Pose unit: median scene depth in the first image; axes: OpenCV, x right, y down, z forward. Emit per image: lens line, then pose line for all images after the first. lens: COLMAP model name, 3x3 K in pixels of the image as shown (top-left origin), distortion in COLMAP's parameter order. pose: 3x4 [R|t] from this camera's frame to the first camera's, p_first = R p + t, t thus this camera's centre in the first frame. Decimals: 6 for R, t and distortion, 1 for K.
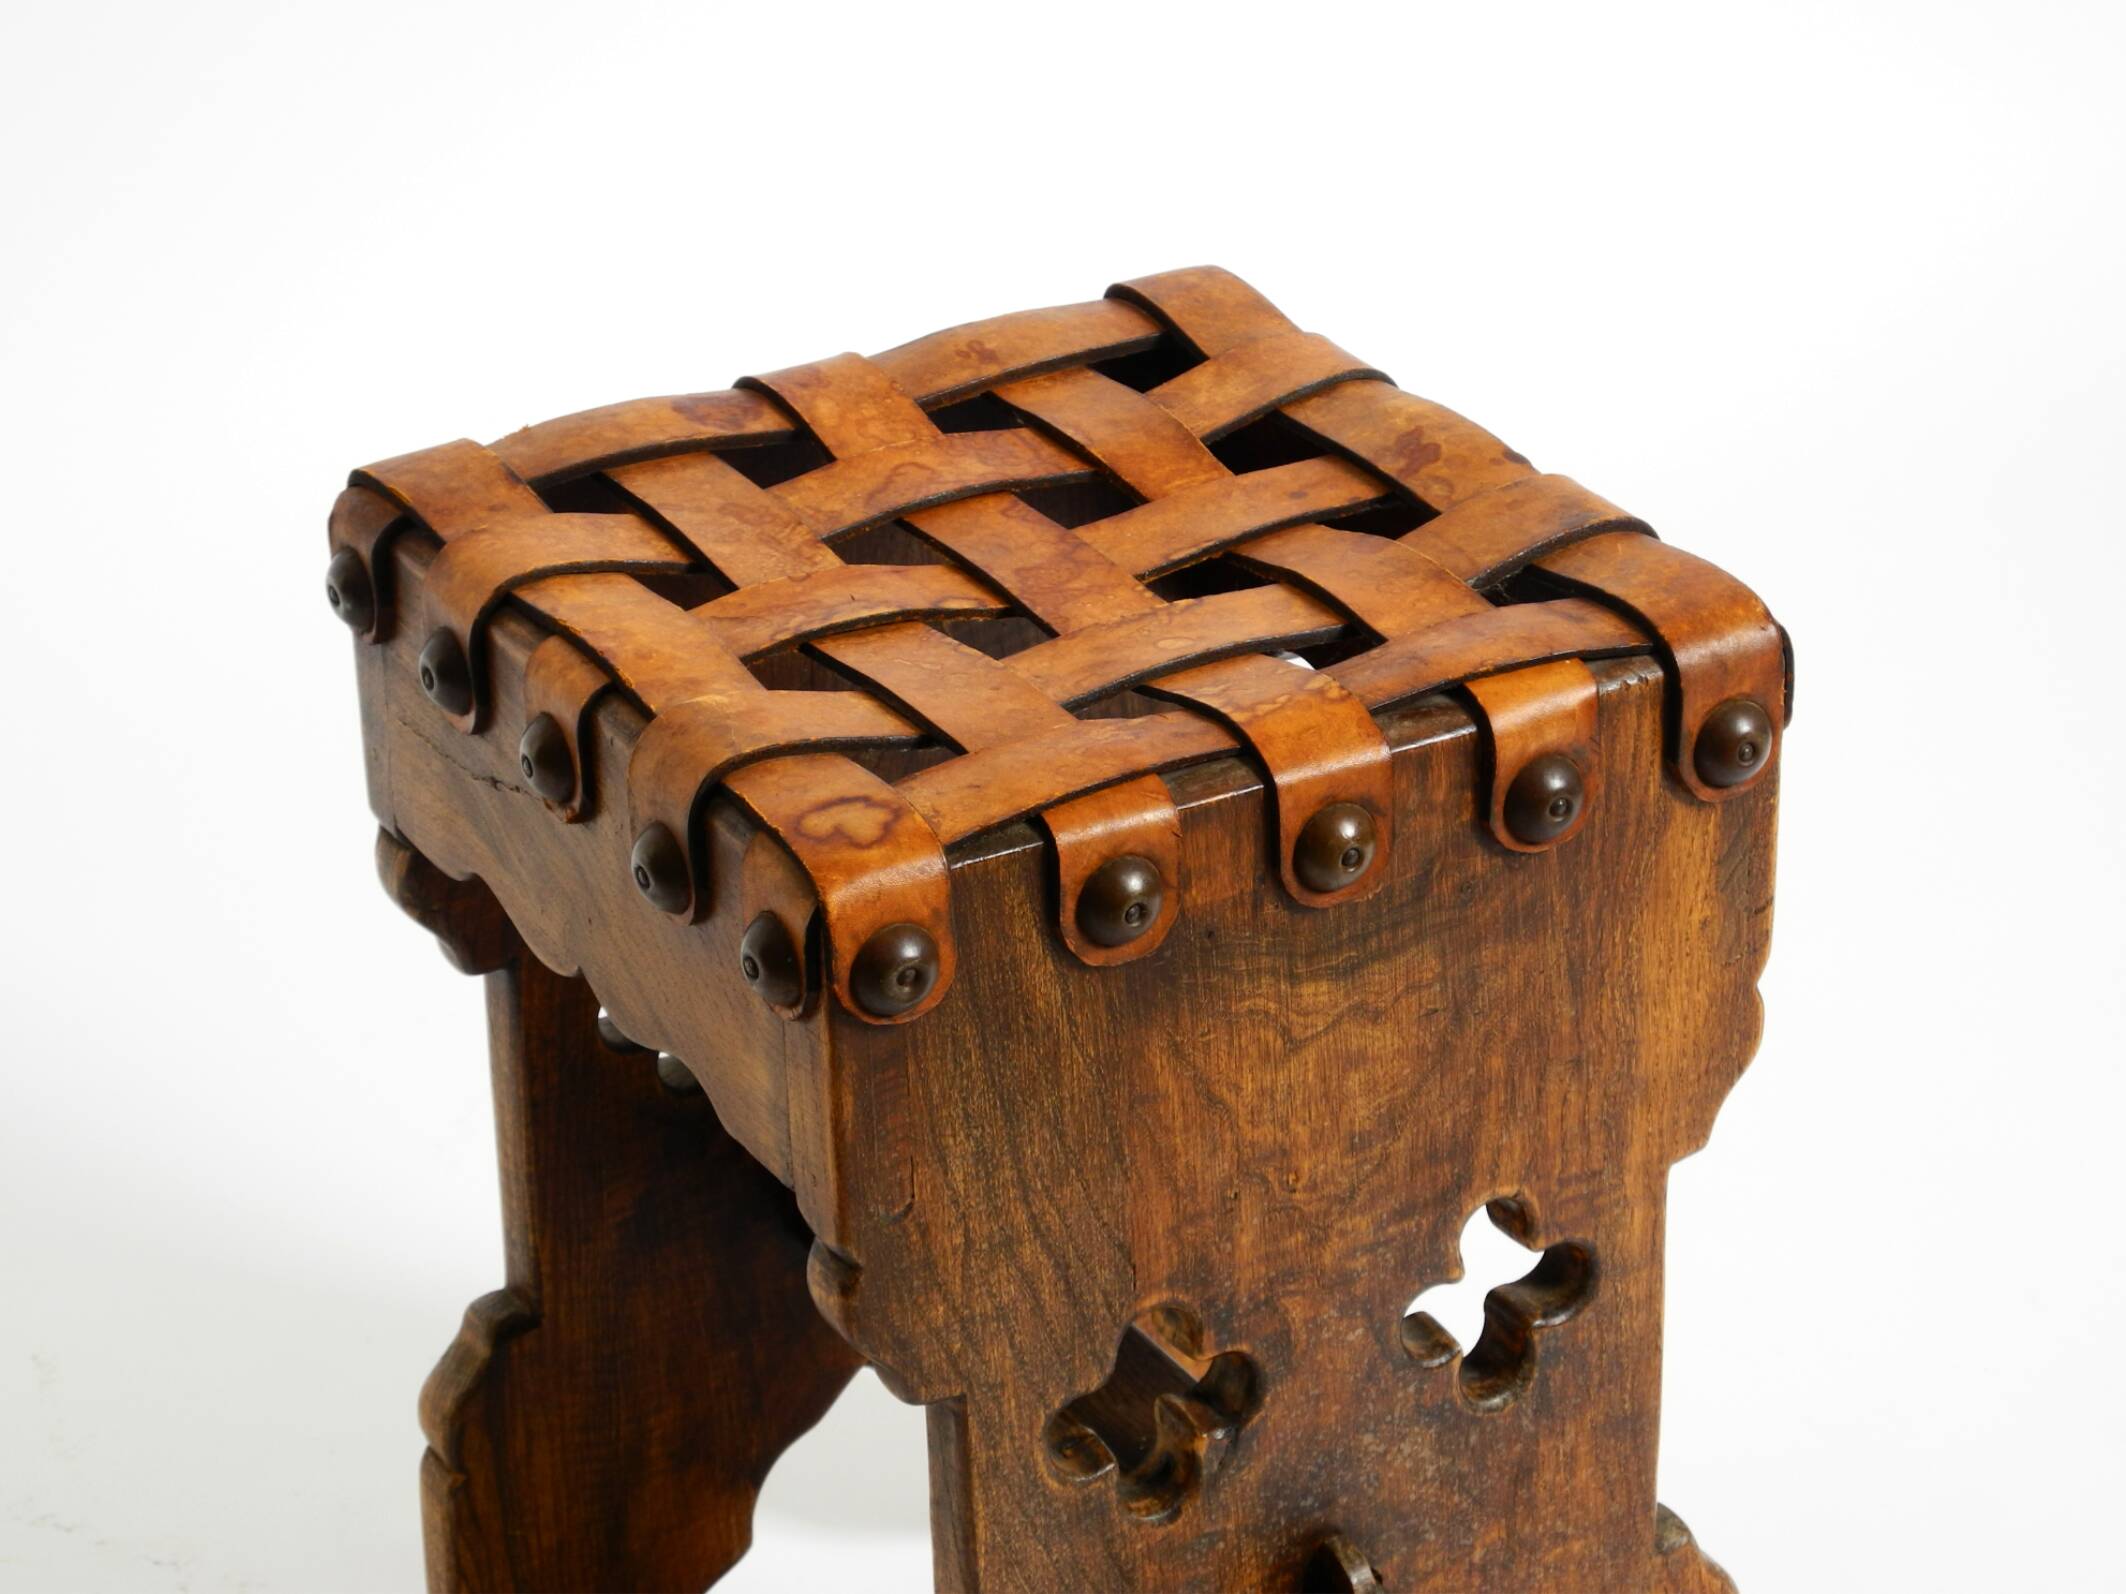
lens RADIAL K [[5604.0, 0, 1006.6], [0, 5604.0, 785.2], [0, 0, 1]] dist [0.039702, -0.472066]
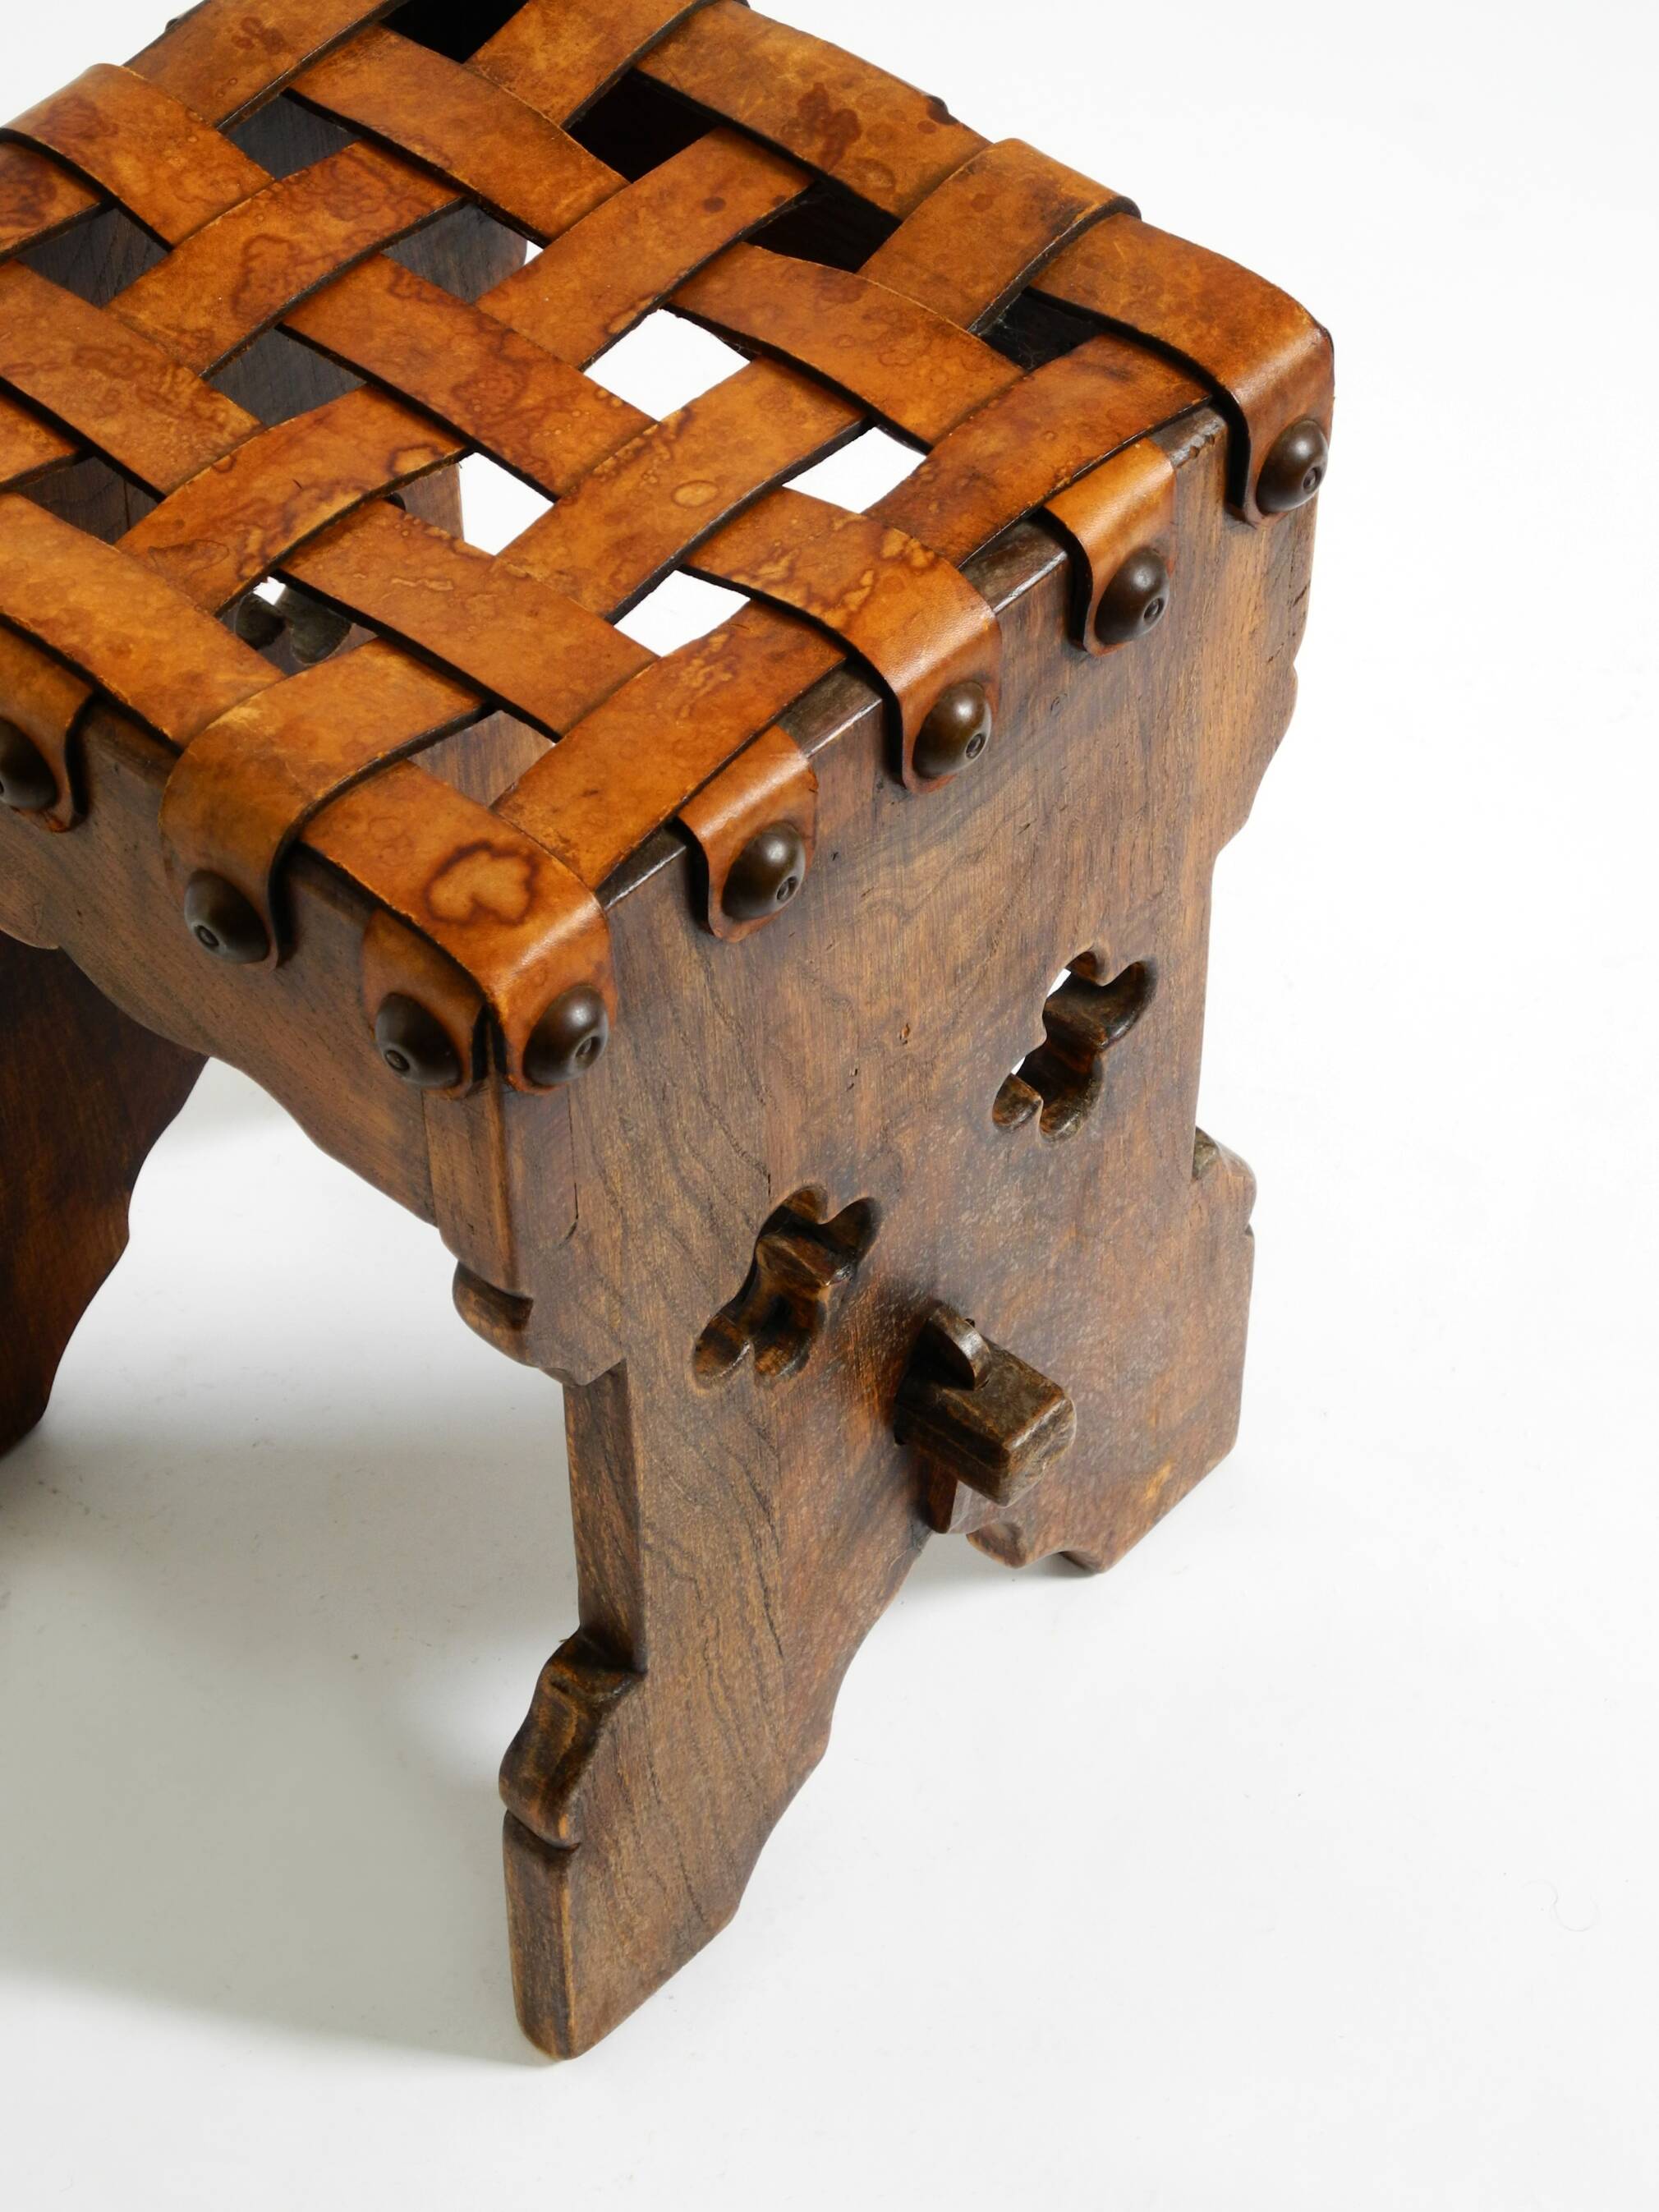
lens RADIAL K [[5613.9, 0, 834.6], [0, 5613.9, 1047.3], [0, 0, 1]] dist [0.033405, -0.423995]
pose [[0.945539, -0.227494, 0.232813, -0.172273], [0.128847, 0.918389, 0.374113, -0.269571], [-0.298921, -0.323741, 0.897685, 0.176144]]
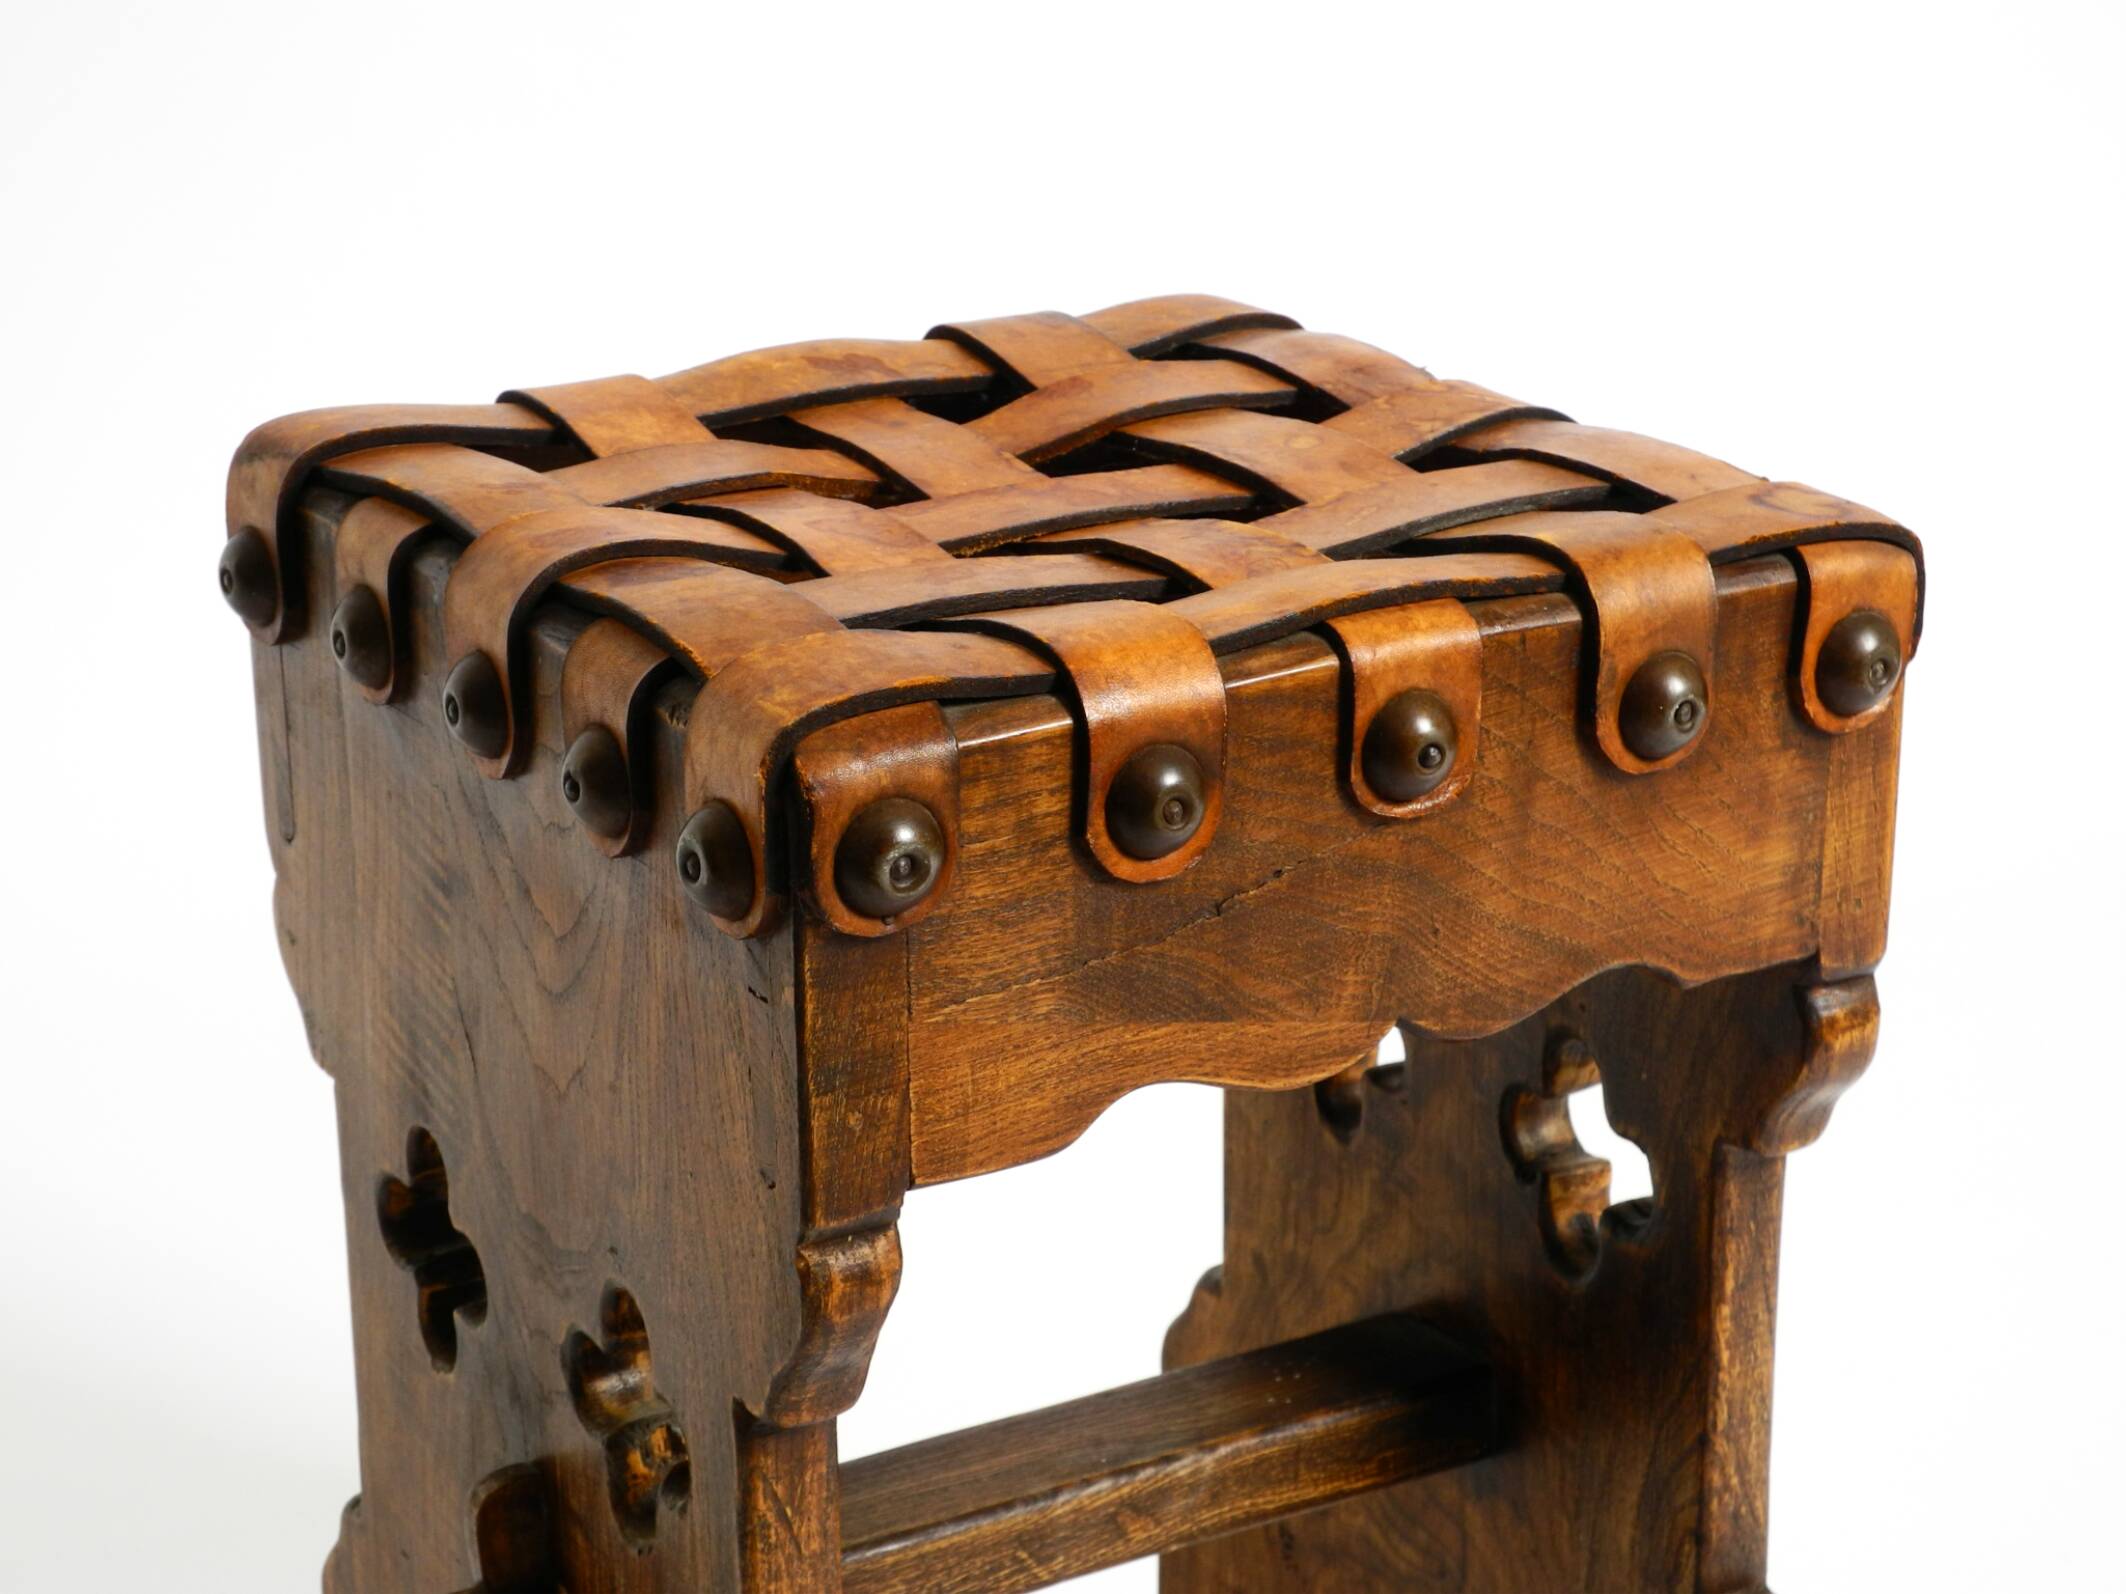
lens RADIAL K [[4430.8, 0, 1115.9], [0, 4430.8, 791.1], [0, 0, 1]] dist [0.018998, -0.184588]
pose [[-0.046502, -0.293553, 0.954811, -0.686478], [0.457173, 0.843610, 0.281631, -0.197354], [-0.888161, 0.449610, 0.094975, 0.976676]]
